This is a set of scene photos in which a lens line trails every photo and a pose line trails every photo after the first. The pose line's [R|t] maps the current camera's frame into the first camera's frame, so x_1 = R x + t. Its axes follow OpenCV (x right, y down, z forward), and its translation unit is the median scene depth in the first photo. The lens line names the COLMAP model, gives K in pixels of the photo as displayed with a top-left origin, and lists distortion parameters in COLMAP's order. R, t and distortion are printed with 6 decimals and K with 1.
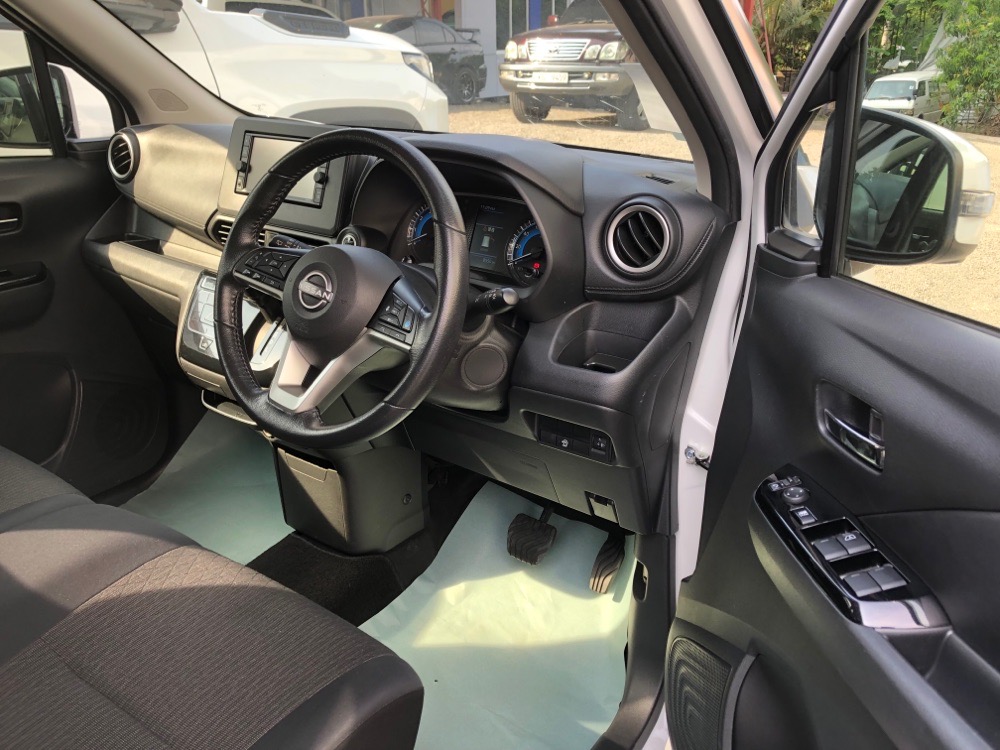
lens RADIAL K [[814.7, 0, 505.8], [0, 814.7, 371.9], [0, 0, 1]] dist [0.046540, -0.029733]
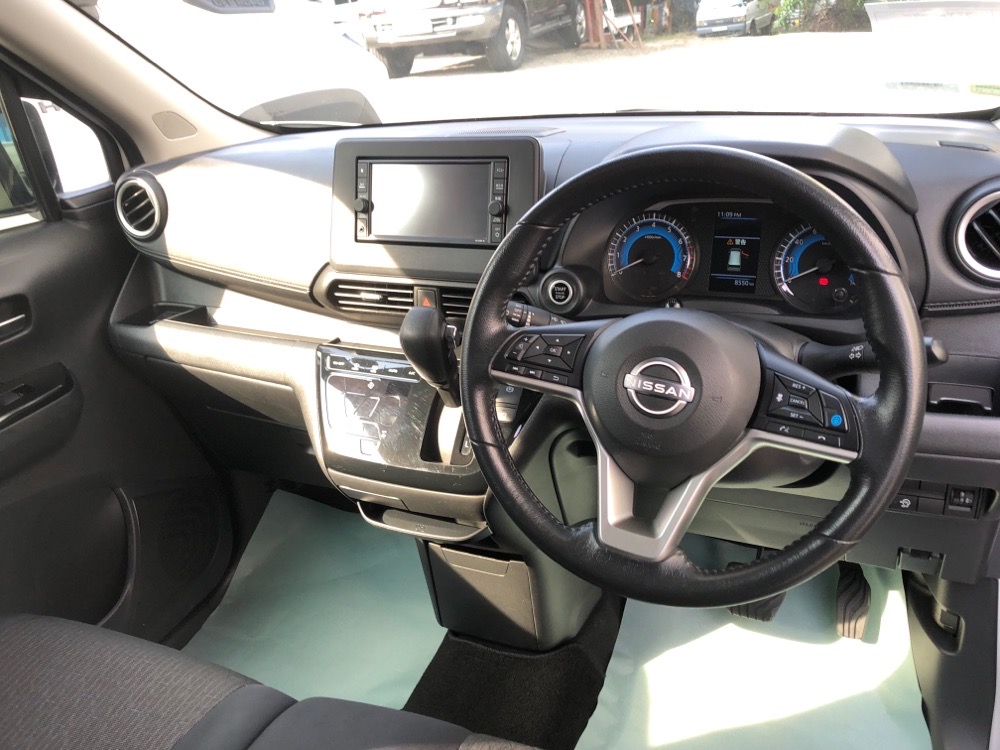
lens RADIAL K [[814.7, 0, 496.5], [0, 814.7, 378.3], [0, 0, 1]] dist [0.046540, -0.029733]
pose [[0.976001, -0.179044, 0.123957, -0.272969], [0.170772, 0.982489, 0.074508, -0.109875], [-0.135127, -0.051552, 0.989486, 0.197713]]
